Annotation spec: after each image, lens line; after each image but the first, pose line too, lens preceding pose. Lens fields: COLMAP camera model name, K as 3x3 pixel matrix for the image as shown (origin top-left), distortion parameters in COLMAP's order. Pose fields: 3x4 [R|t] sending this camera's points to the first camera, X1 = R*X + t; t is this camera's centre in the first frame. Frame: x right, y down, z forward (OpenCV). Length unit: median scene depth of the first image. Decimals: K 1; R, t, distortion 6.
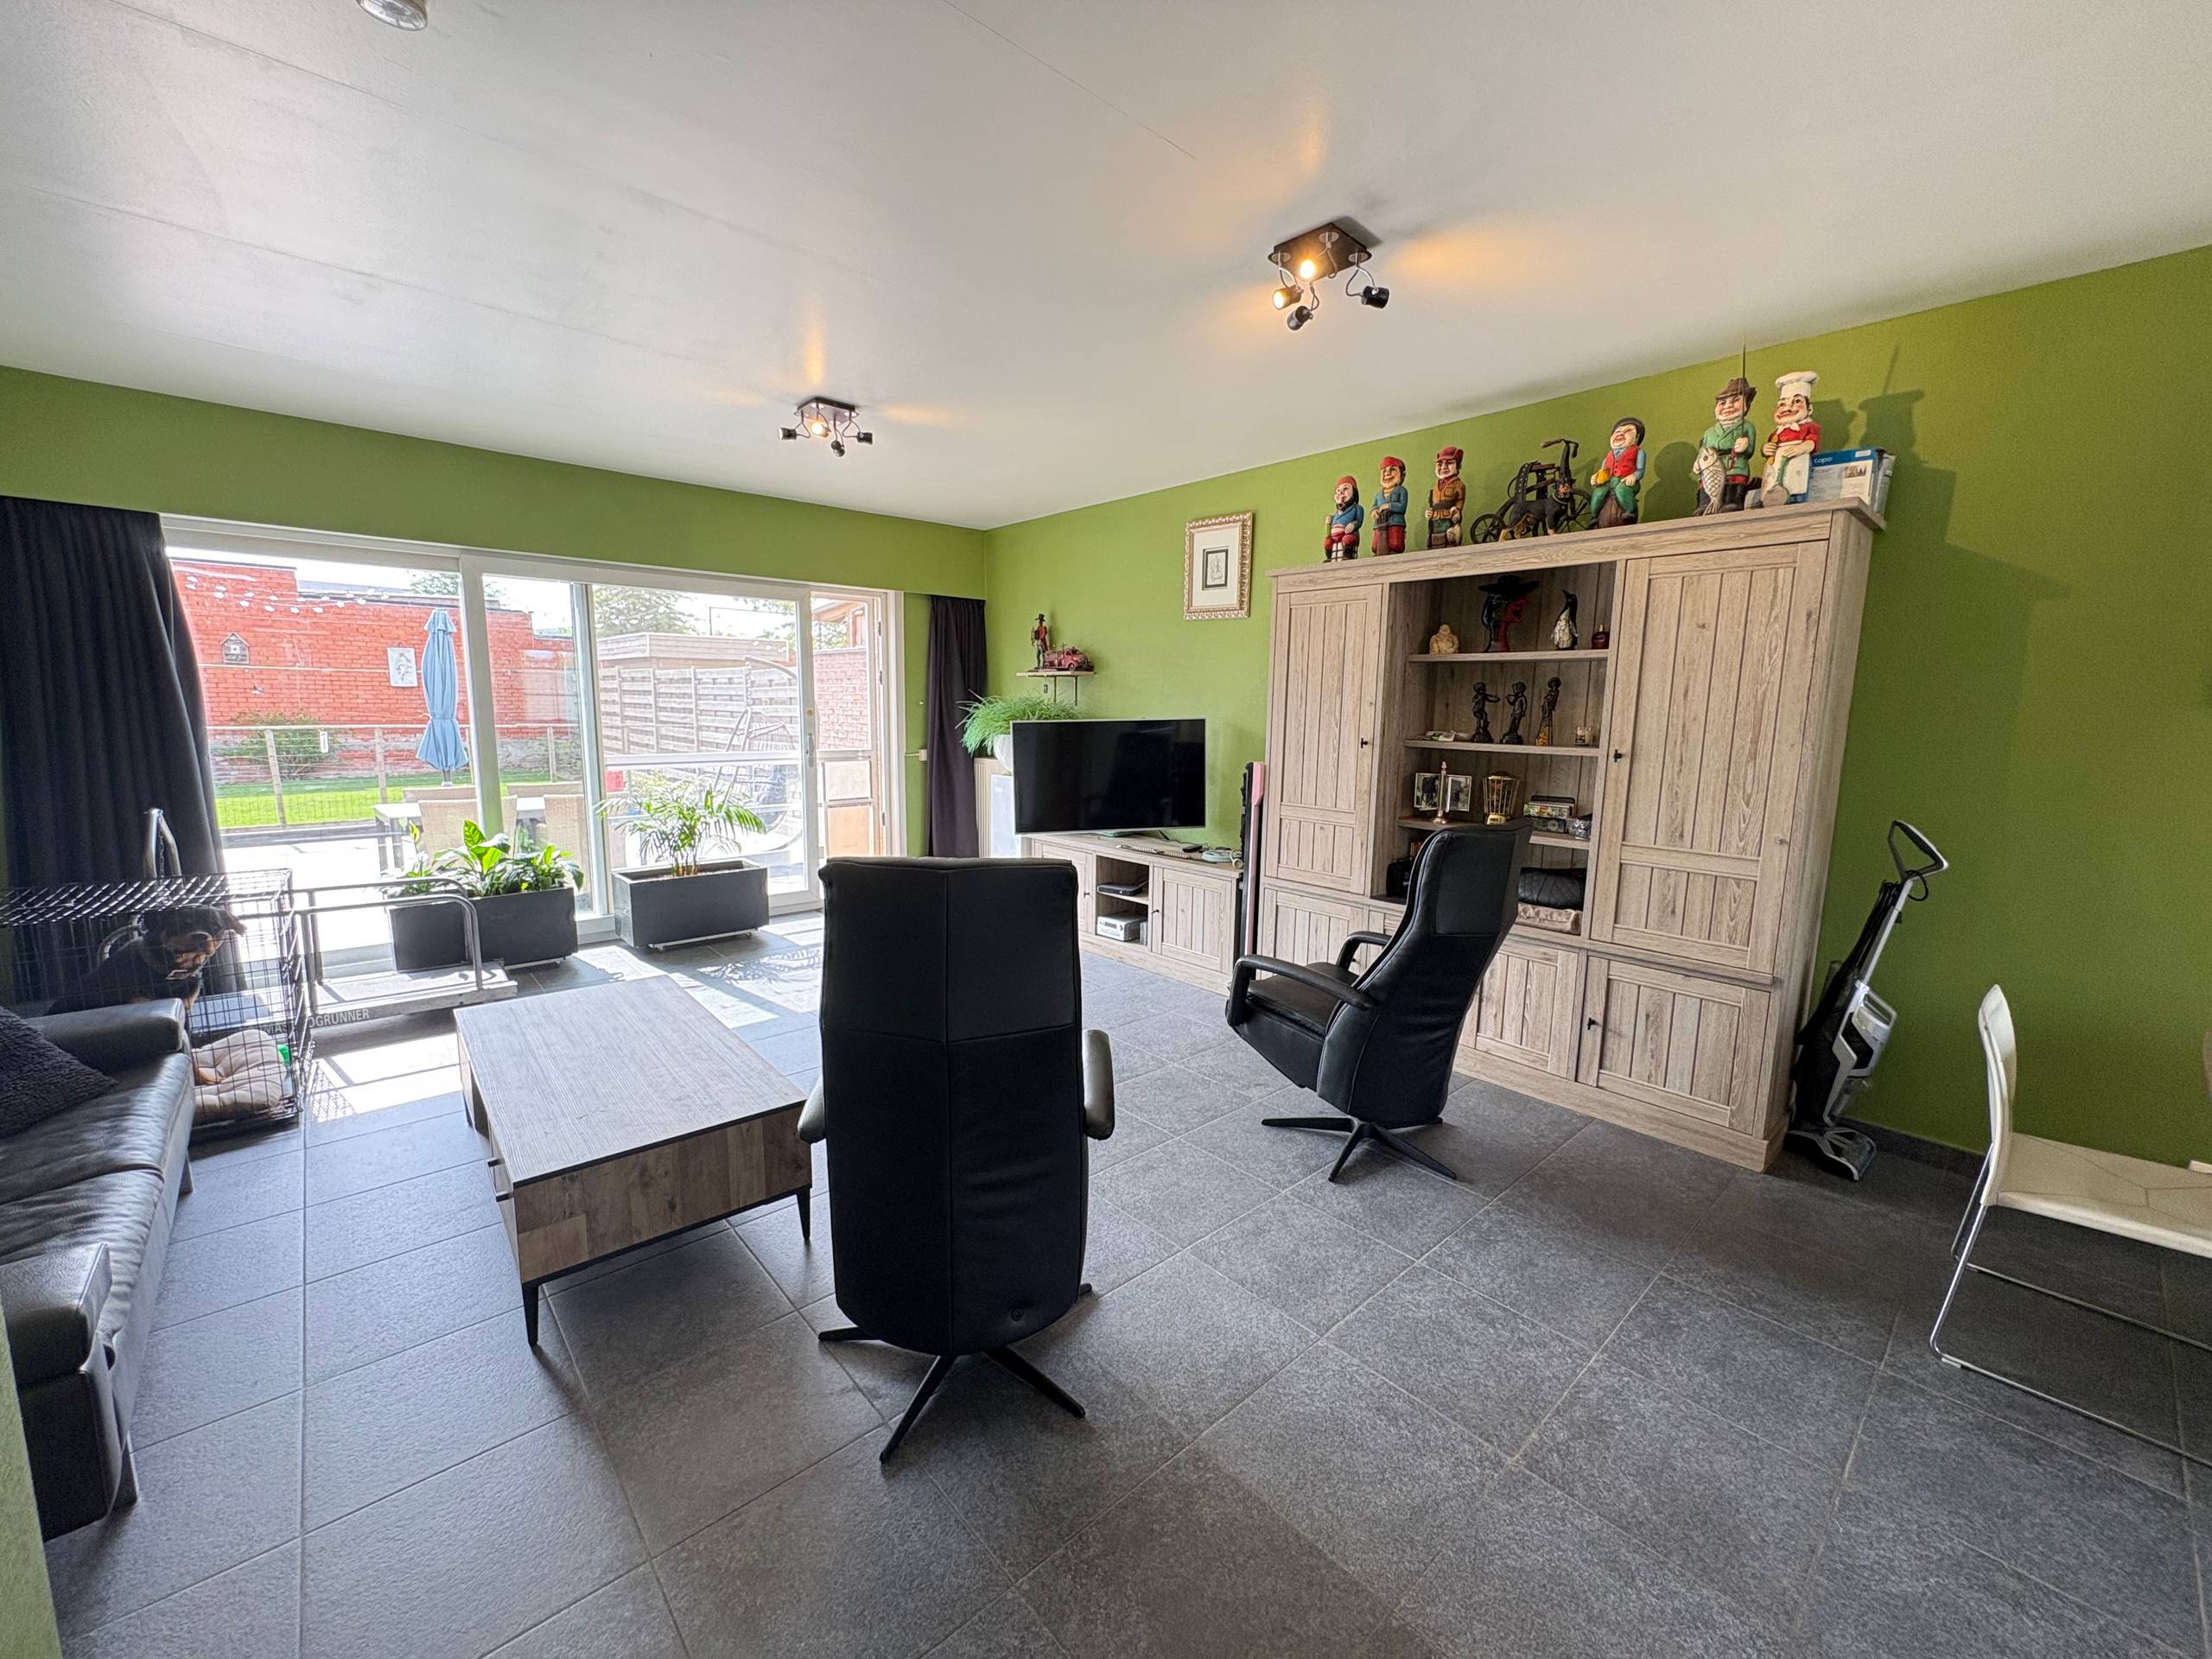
lens RADIAL K [[887.6, 0, 1107.1], [0, 887.6, 829.4], [0, 0, 1]] dist [0.004530, 0.000055]
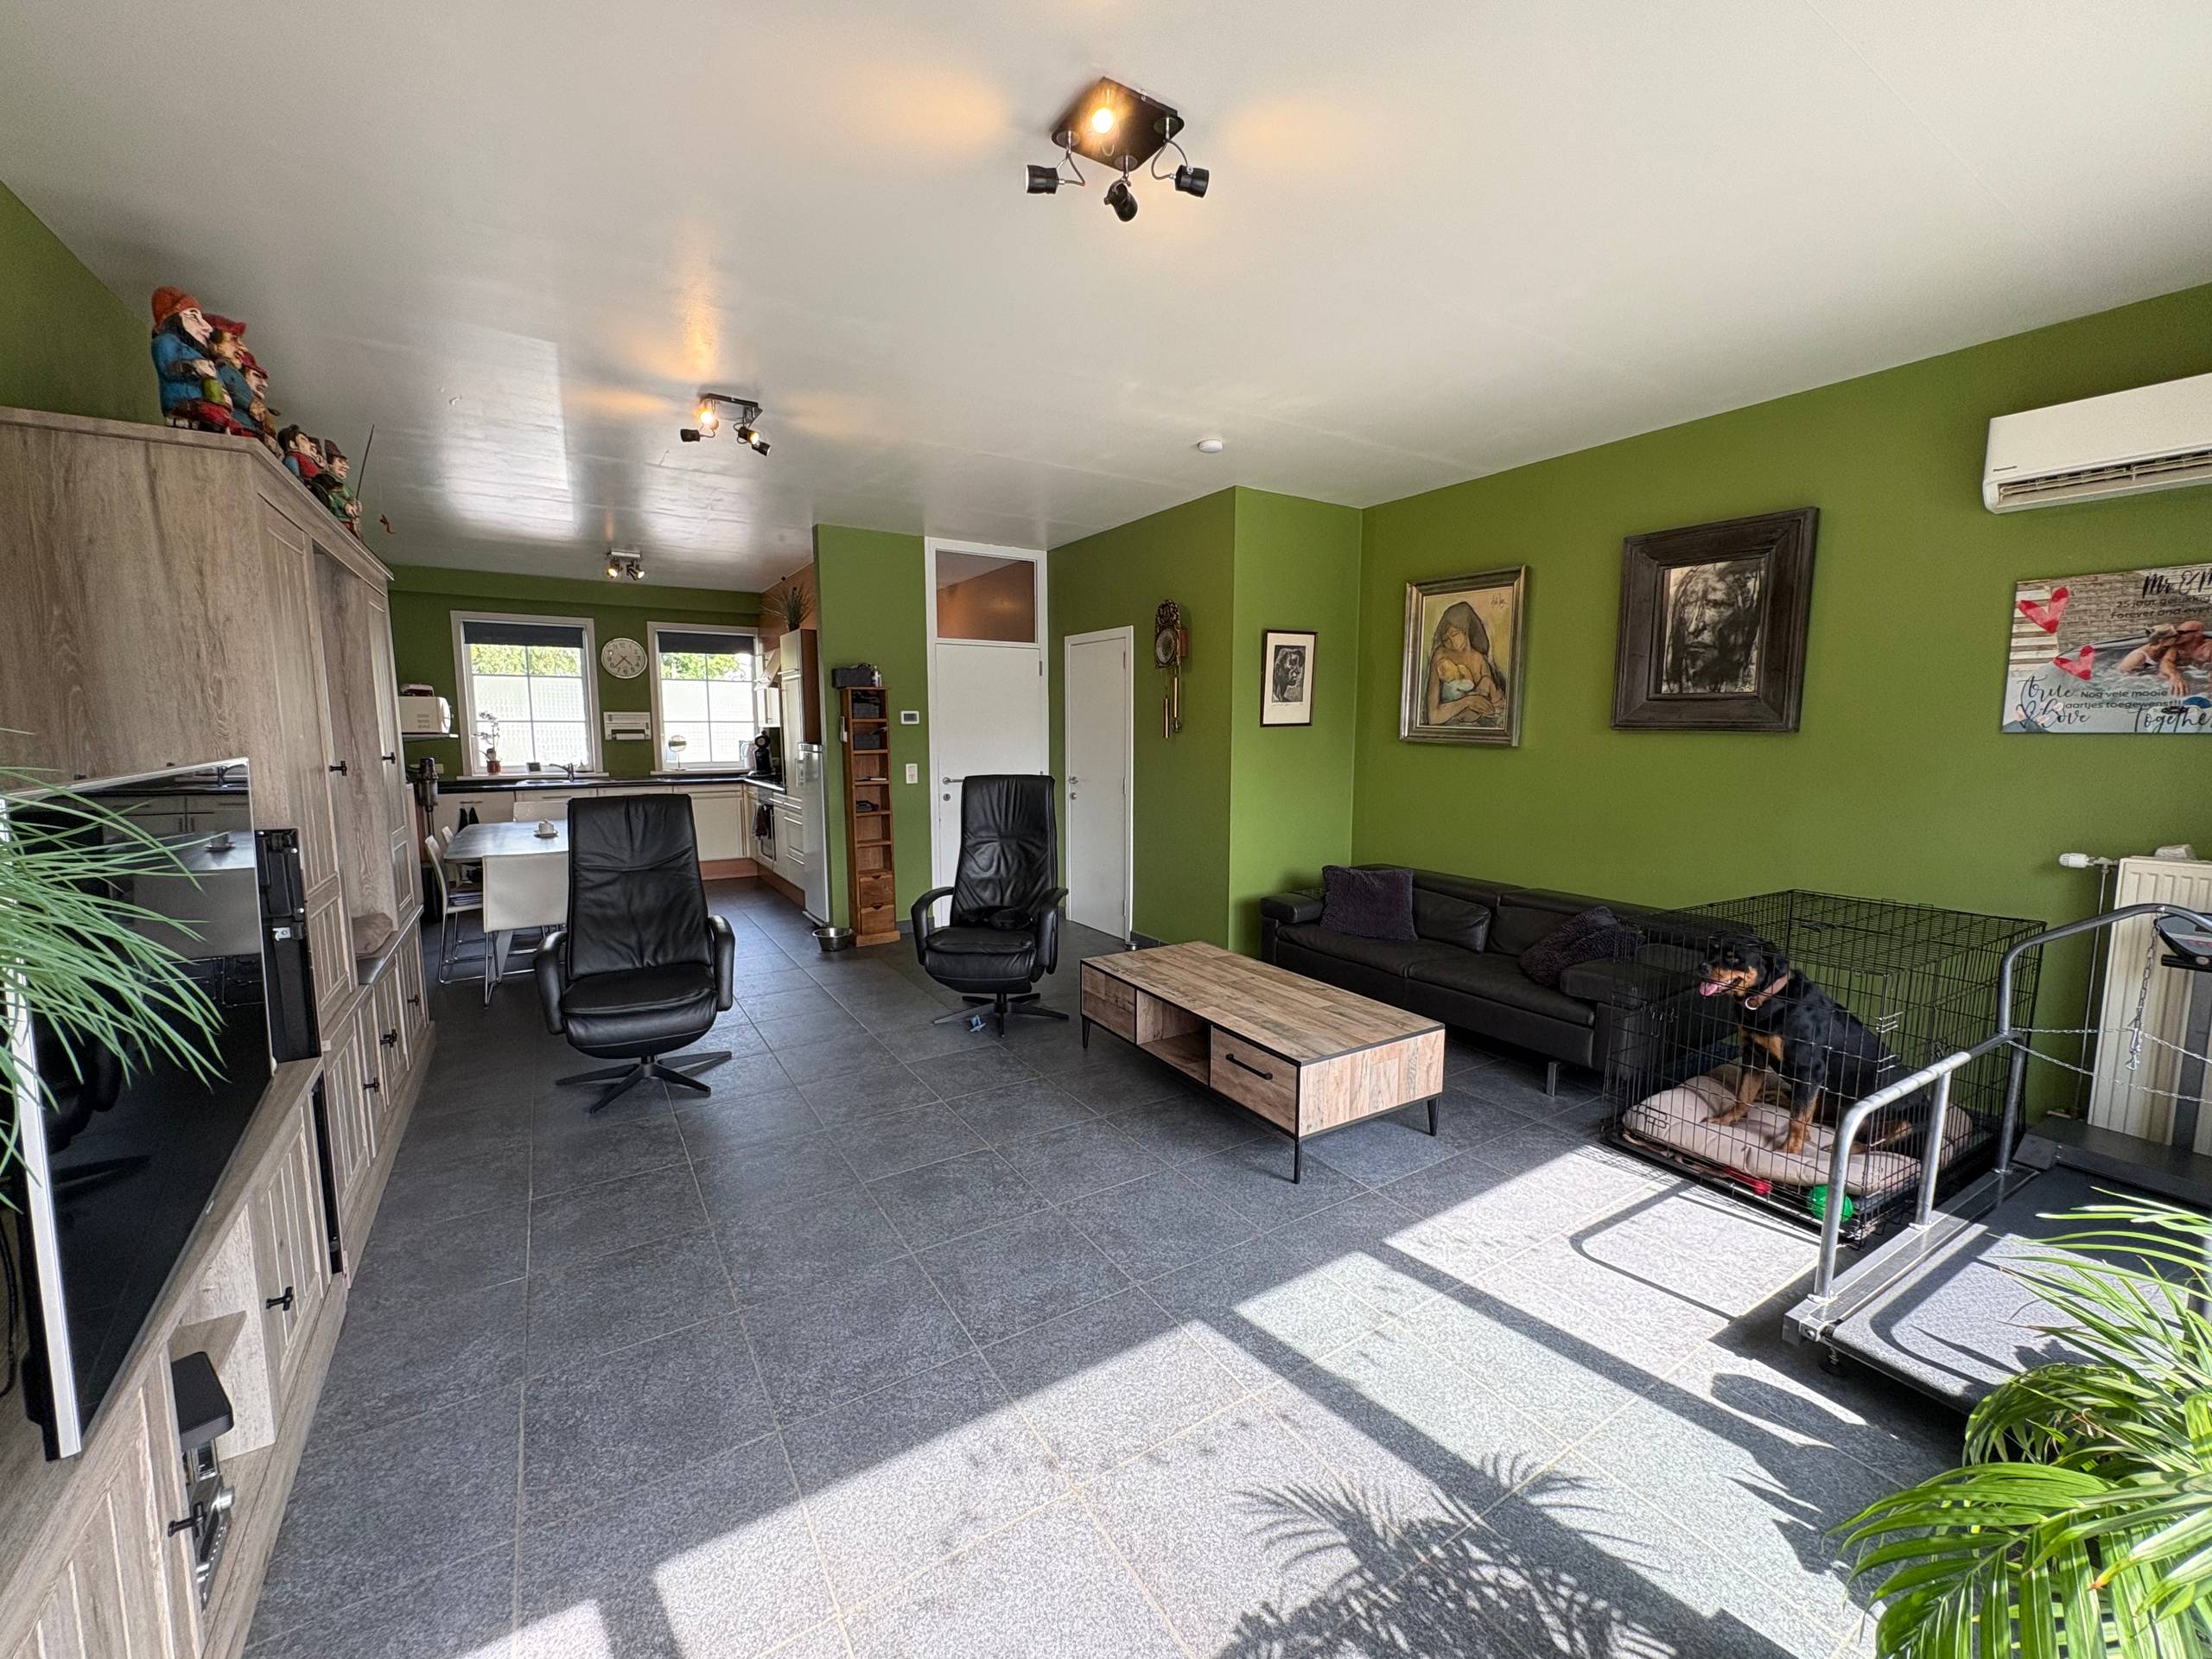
lens RADIAL K [[887.6, 0, 1101.9], [0, 887.6, 829.8], [0, 0, 1]] dist [0.004530, 0.000055]
pose [[-0.984454, -0.039686, 0.171101, -0.405828], [0.005520, 0.966668, 0.255974, -0.217162], [-0.175557, 0.252939, -0.951421, 1.571446]]
